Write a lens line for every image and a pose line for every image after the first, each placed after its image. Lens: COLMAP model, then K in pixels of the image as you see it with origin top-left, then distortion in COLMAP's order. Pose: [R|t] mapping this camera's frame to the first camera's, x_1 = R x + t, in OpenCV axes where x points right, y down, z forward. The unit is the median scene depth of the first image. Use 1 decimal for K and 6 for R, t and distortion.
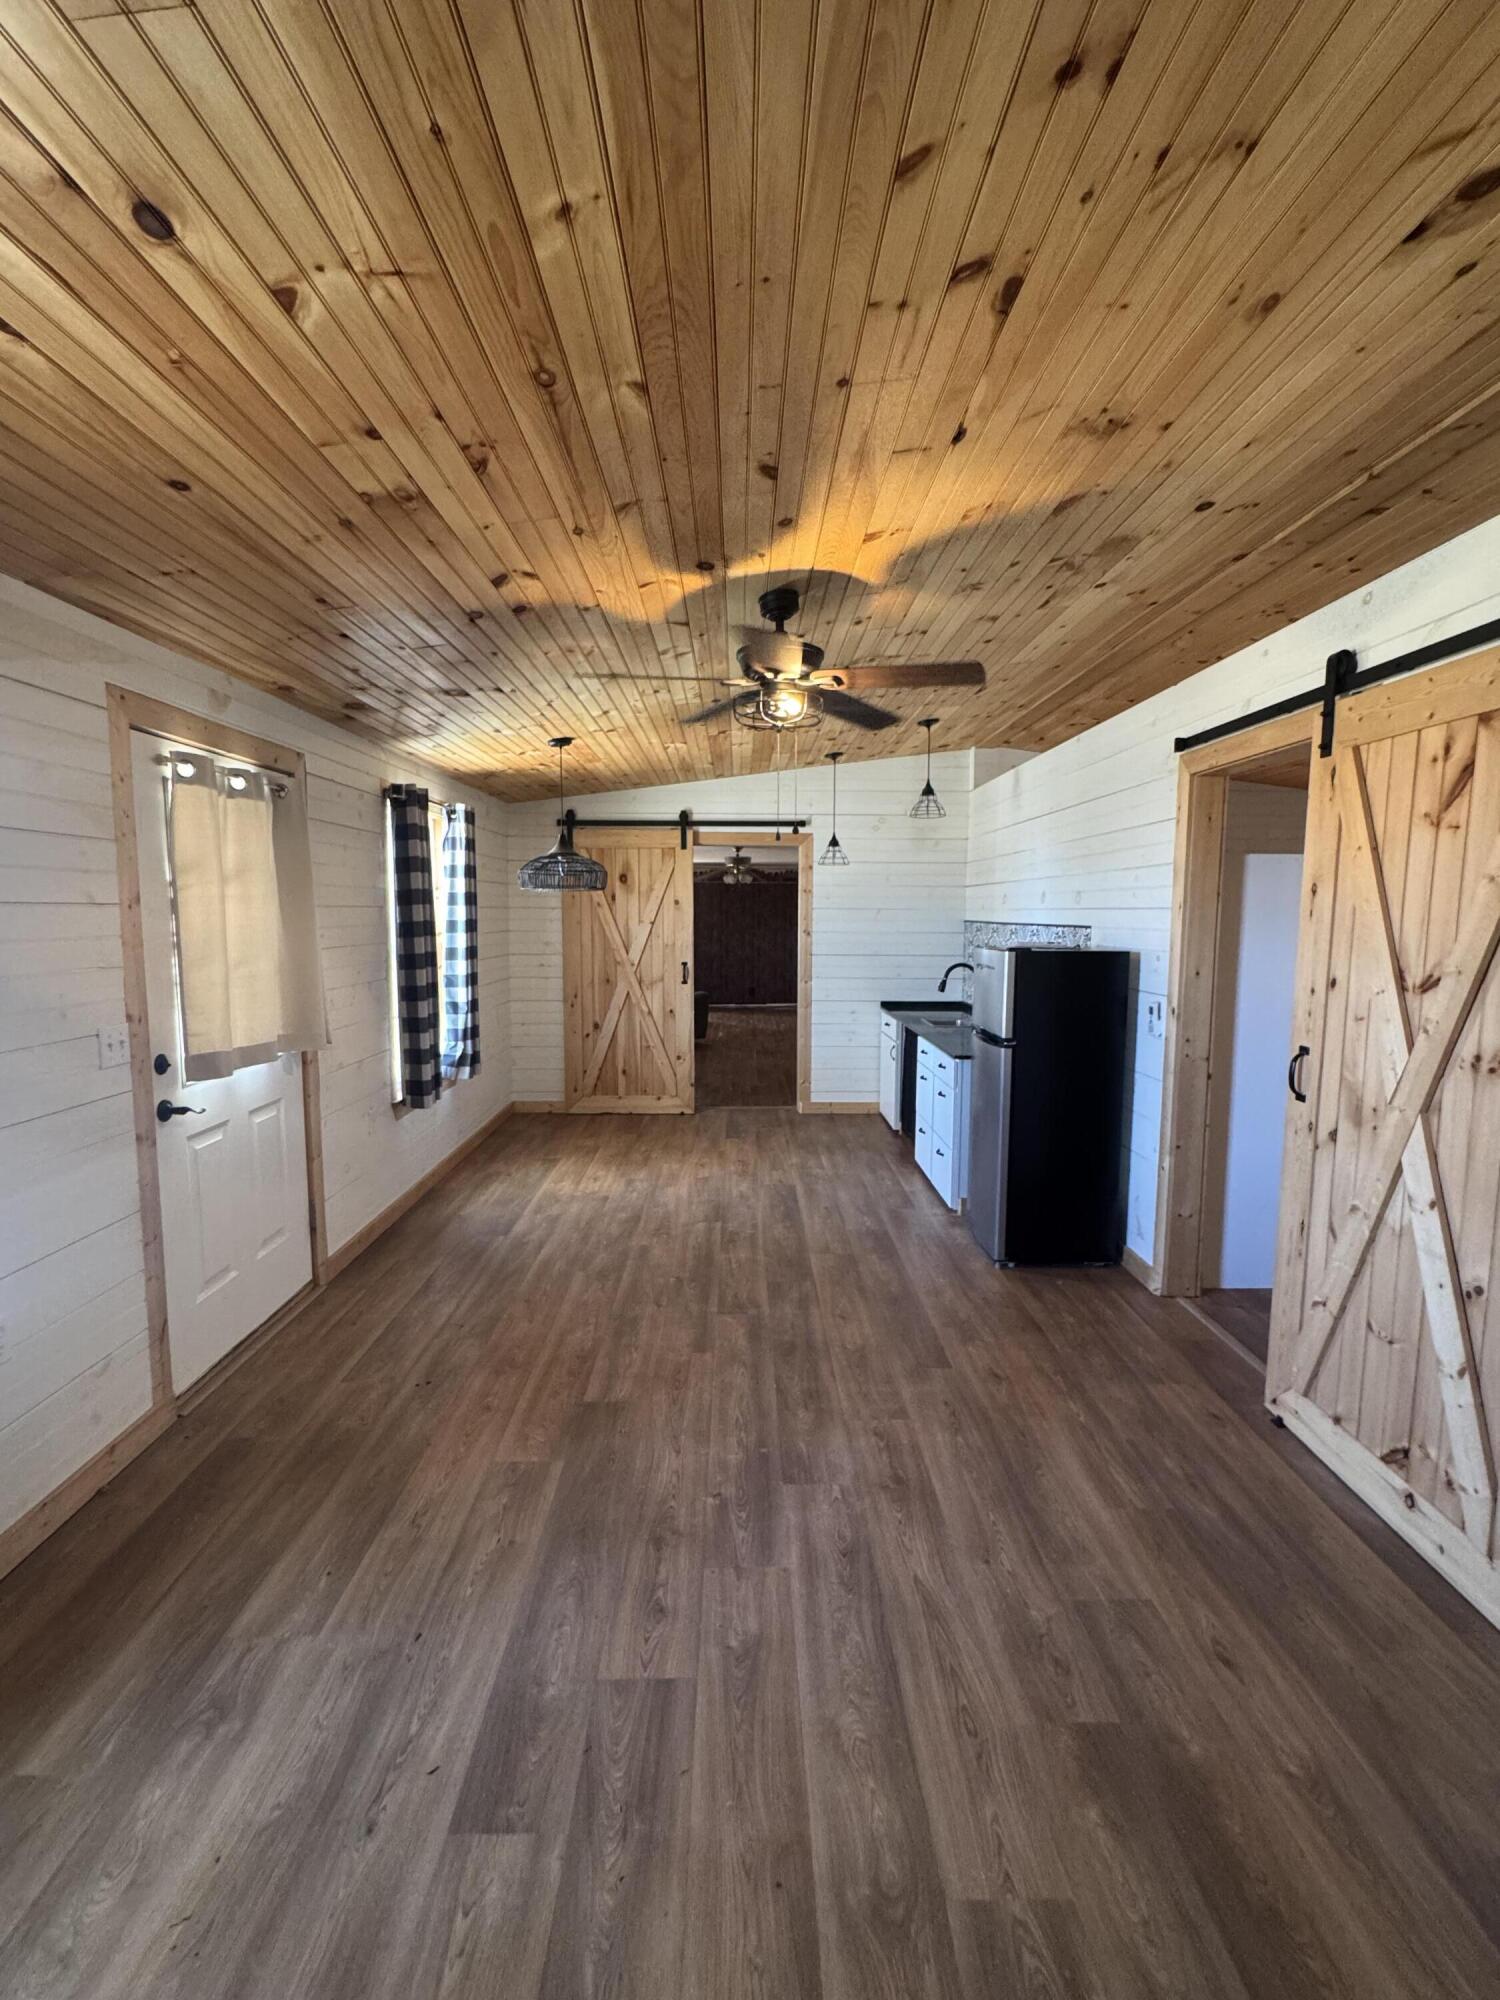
lens RADIAL K [[877.8, 0, 750.0], [0, 877.8, 1000.0], [0, 0, 1]] dist [0.000055, 0.000234]
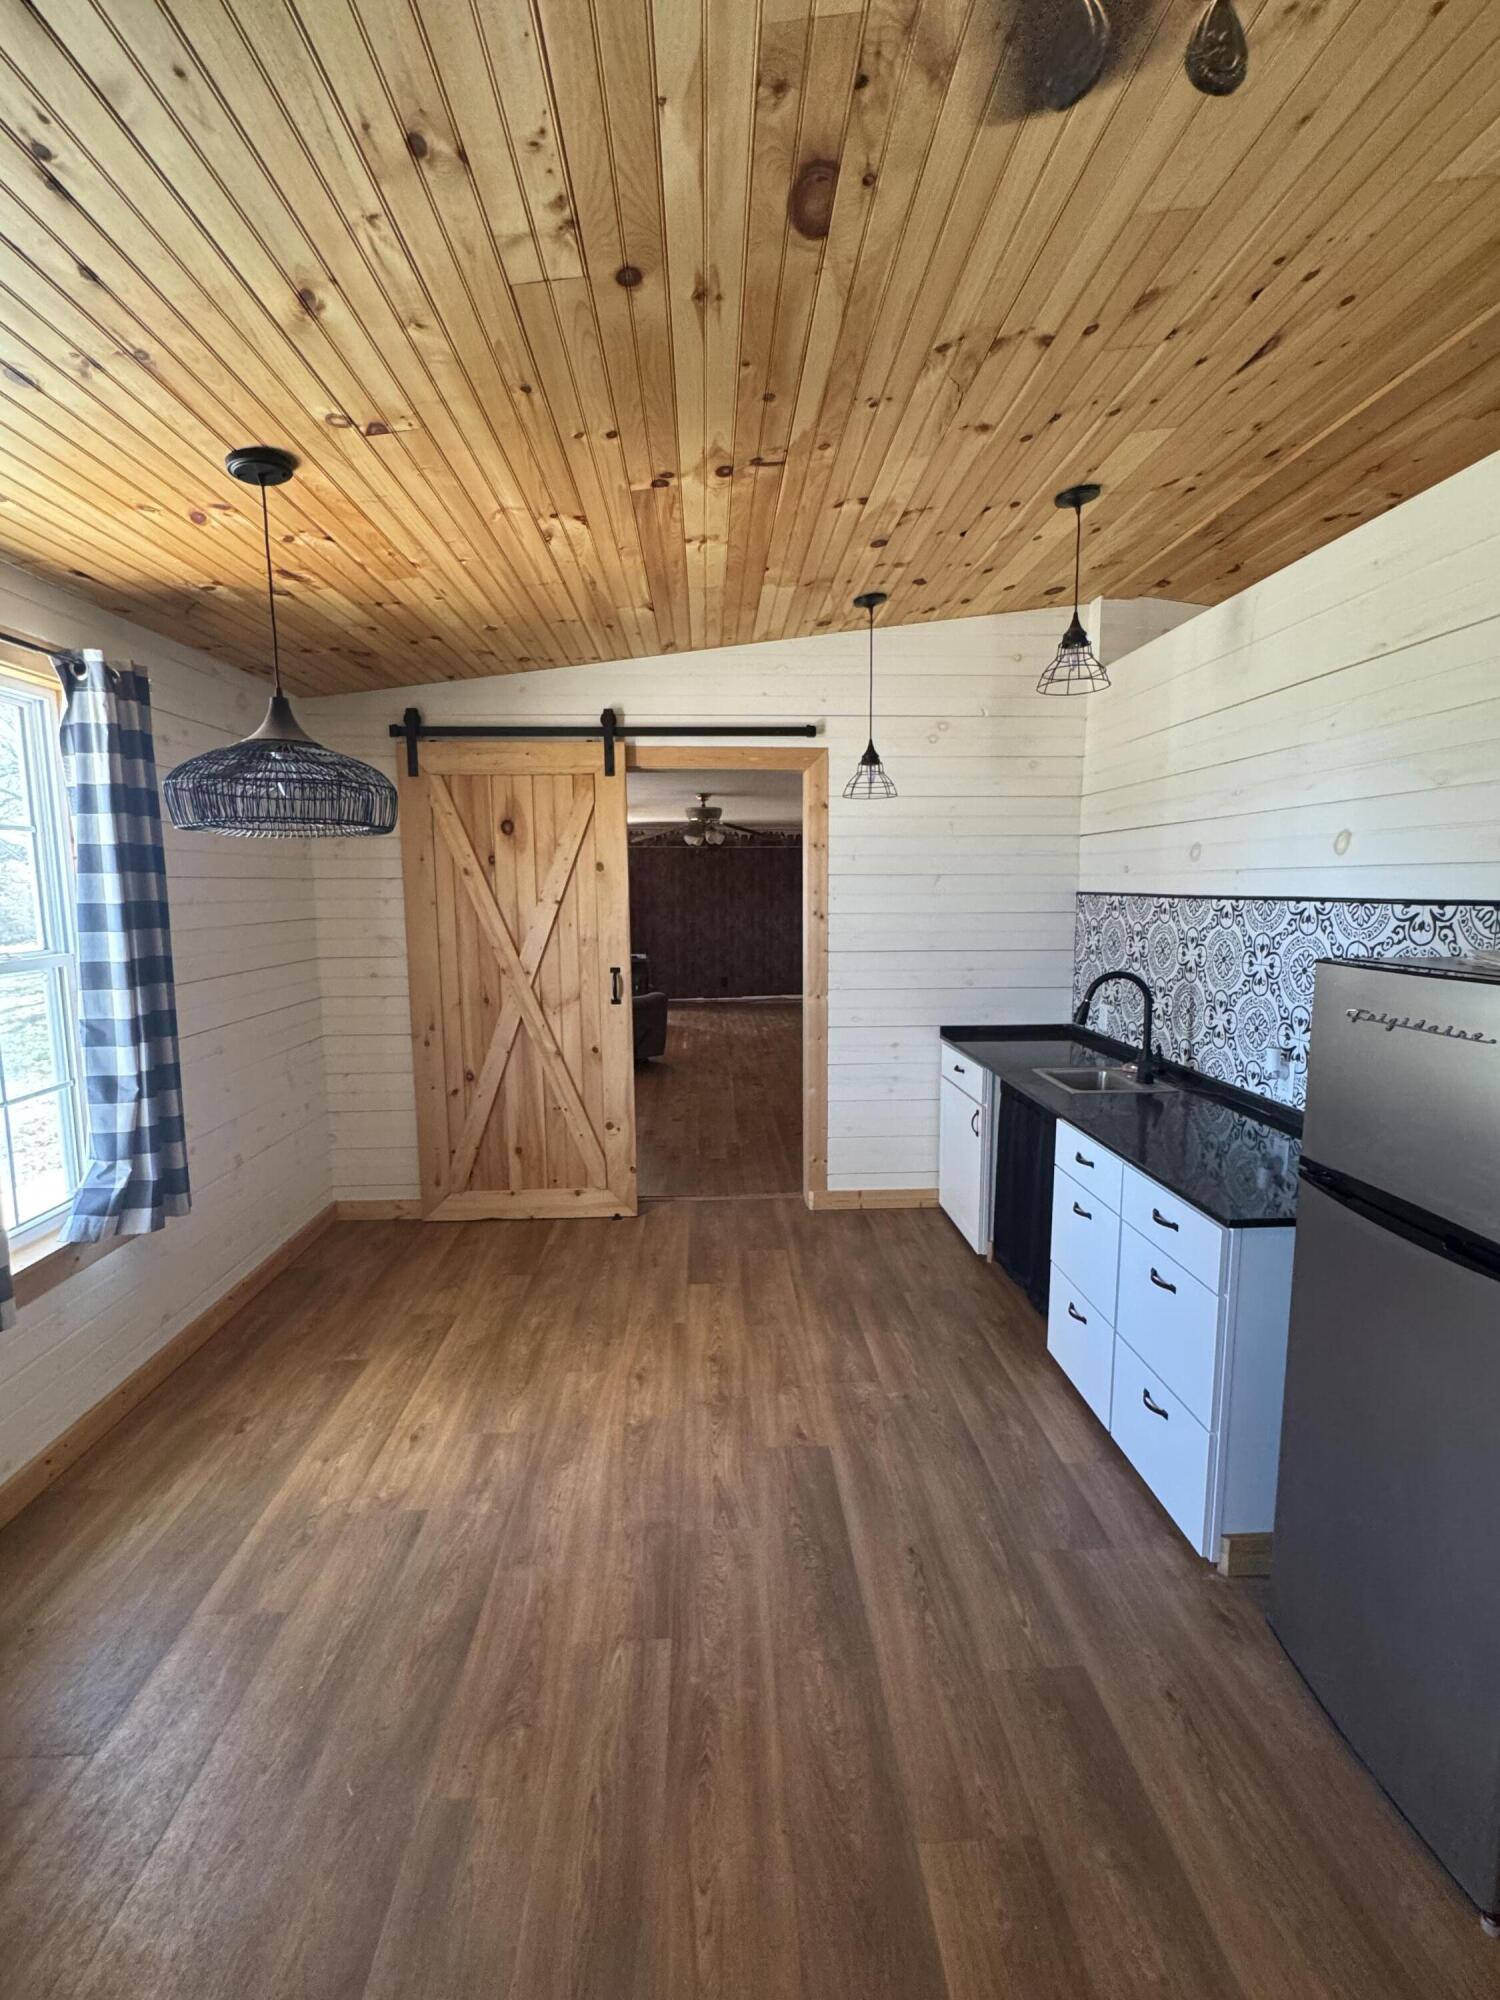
lens RADIAL K [[877.8, 0, 750.0], [0, 877.8, 1000.0], [0, 0, 1]] dist [0.000055, 0.000234]
pose [[0.999308, -0.014782, 0.034122, -0.004516], [0.013731, 0.999430, 0.030828, -0.043718], [-0.034558, -0.030338, 0.998942, 0.458752]]
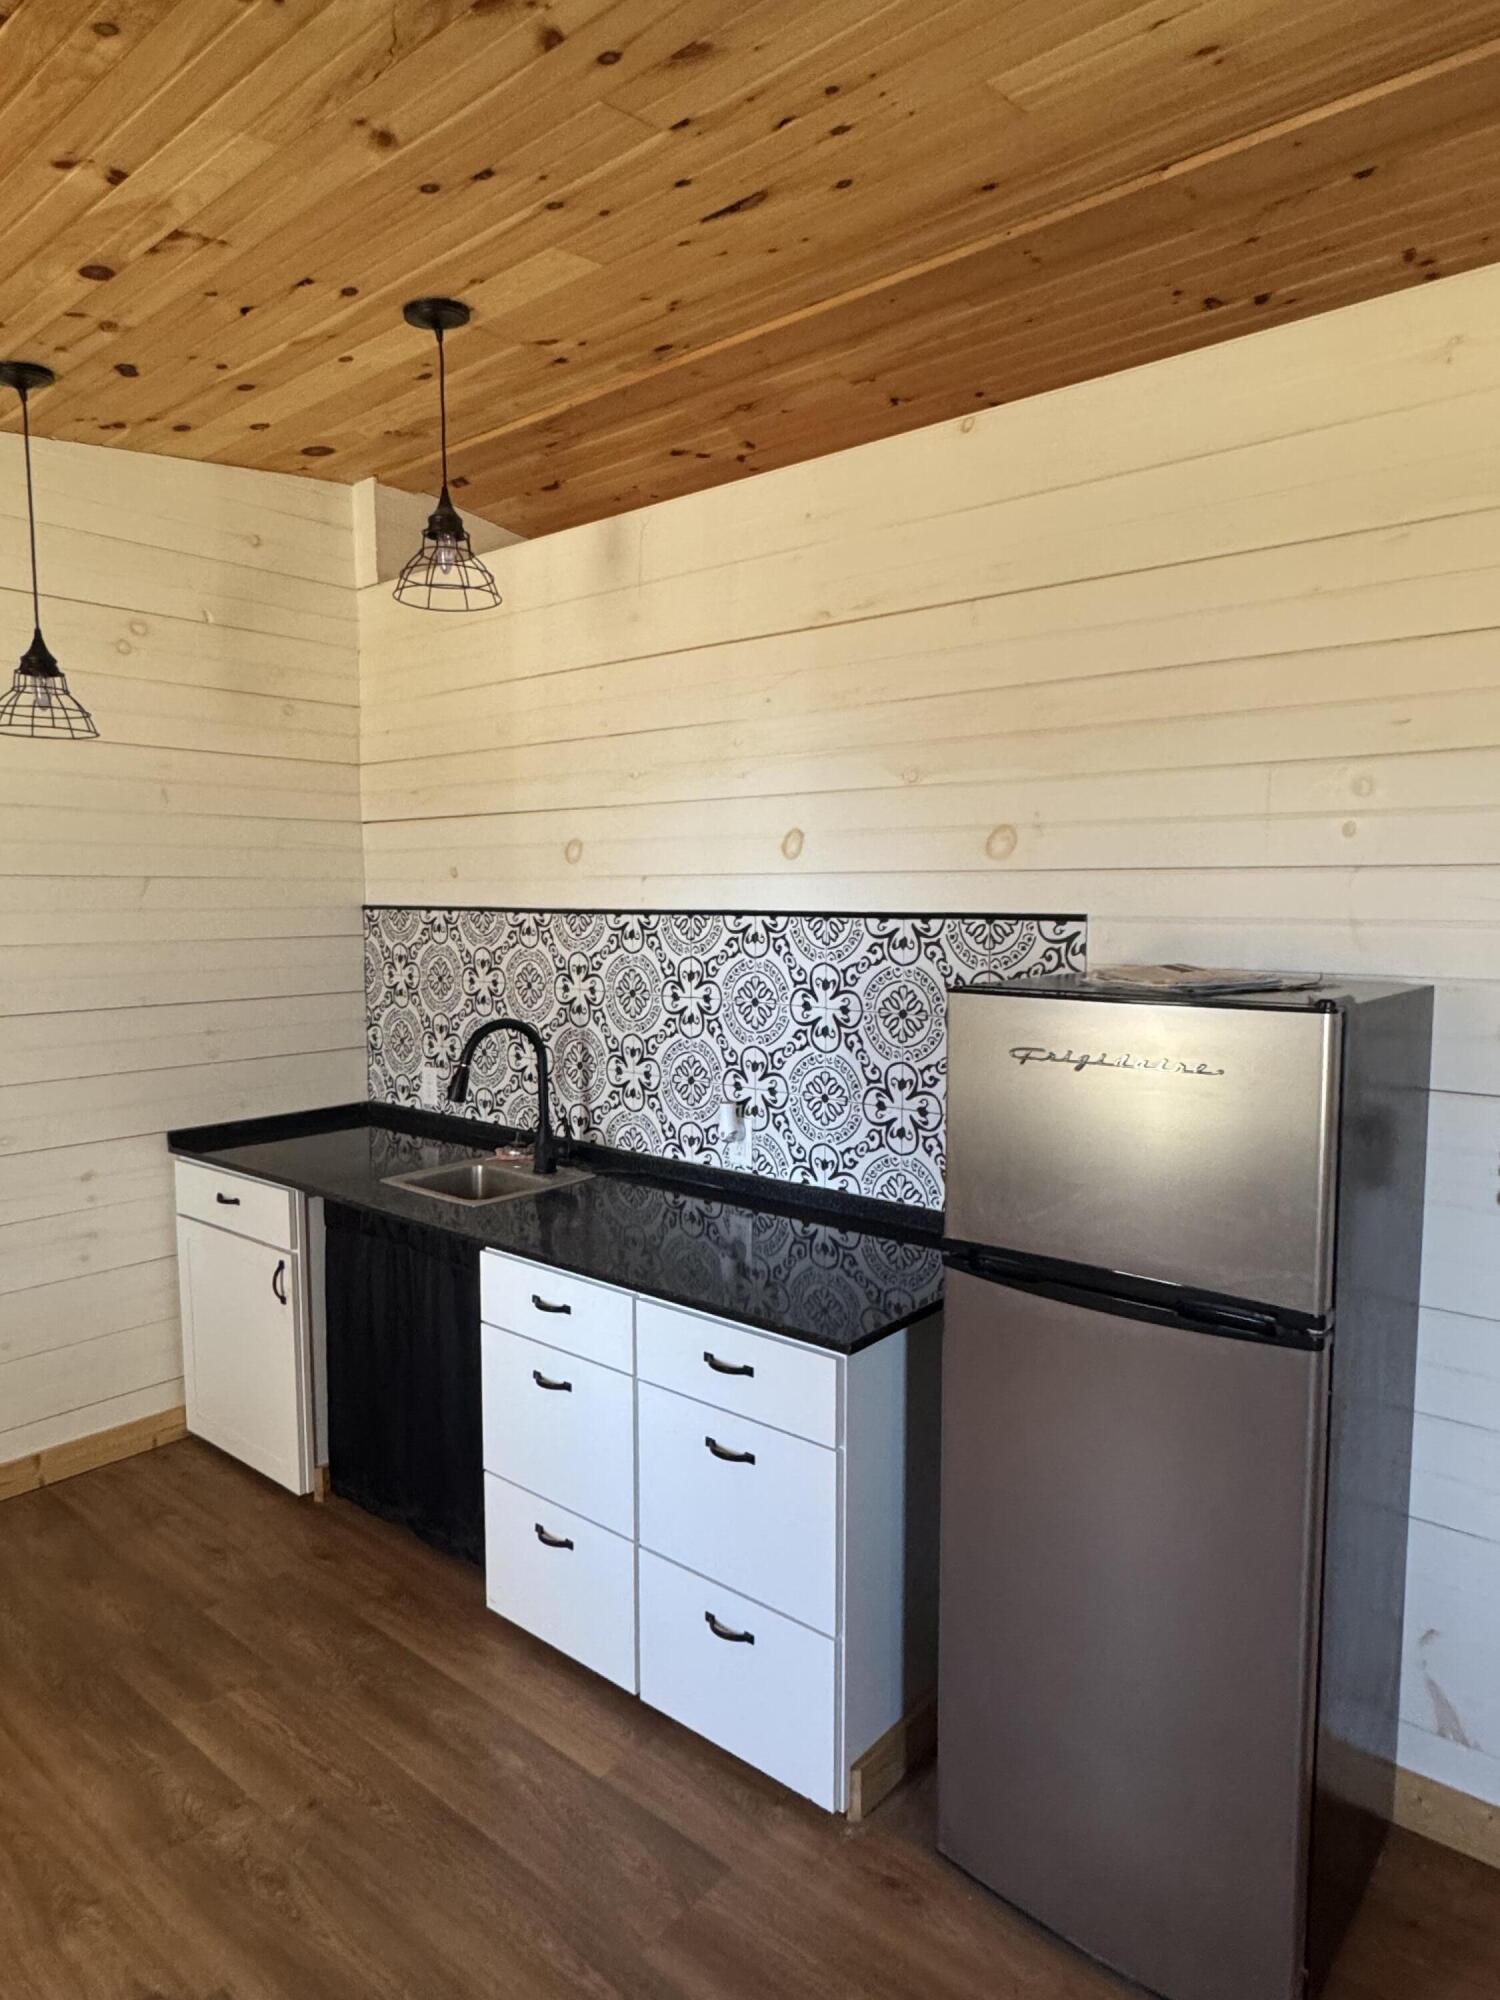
lens RADIAL K [[1203.4, 0, 750.0], [0, 1203.4, 1000.0], [0, 0, 1]] dist [-0.002751, 0.001194]
pose [[0.649658, -0.072467, 0.756764, -0.076738], [0.079277, 0.996477, 0.027365, -0.054991], [-0.756081, 0.042215, 0.653115, 0.572254]]
